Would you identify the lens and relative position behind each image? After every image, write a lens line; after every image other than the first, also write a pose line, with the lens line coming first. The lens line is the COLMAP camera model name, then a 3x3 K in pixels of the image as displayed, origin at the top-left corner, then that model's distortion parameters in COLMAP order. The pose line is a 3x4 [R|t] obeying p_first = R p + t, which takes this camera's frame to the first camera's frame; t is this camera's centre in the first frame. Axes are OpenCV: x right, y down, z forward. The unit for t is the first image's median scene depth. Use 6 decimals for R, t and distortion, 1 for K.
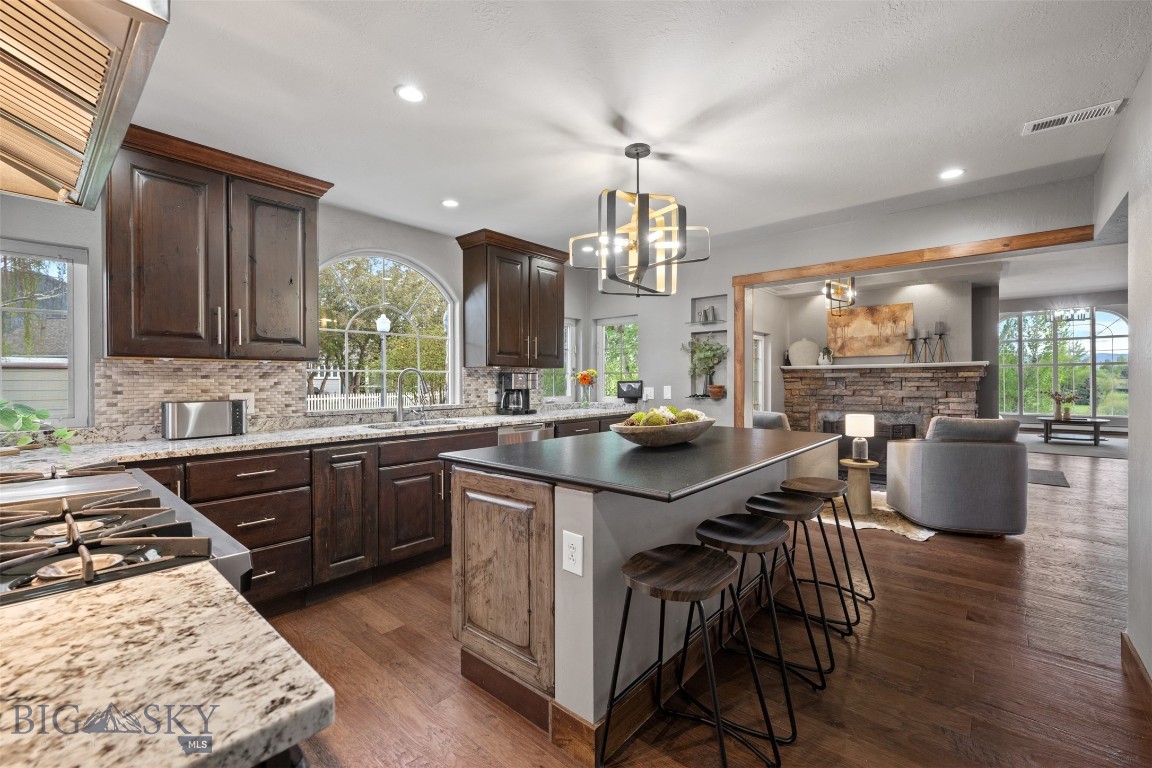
lens RADIAL K [[490.2, 0, 567.4], [0, 490.2, 382.7], [0, 0, 1]] dist [-0.003887, -0.000217]
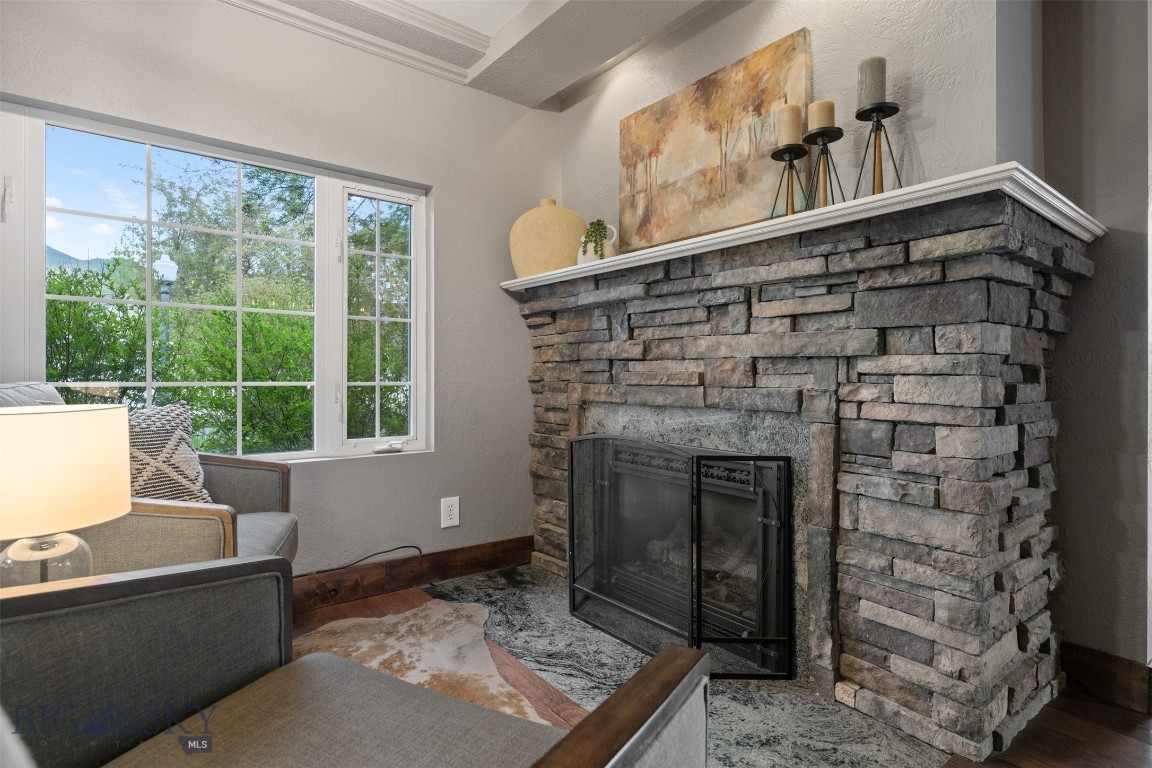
lens RADIAL K [[585.2, 0, 580.7], [0, 585.2, 380.0], [0, 0, 1]] dist [-0.012551, -0.002390]
pose [[0.983835, 0.014862, -0.178457, 0.610721], [-0.015212, 0.999884, -0.000591, 0.041218], [0.178428, 0.003296, 0.983948, 0.615013]]
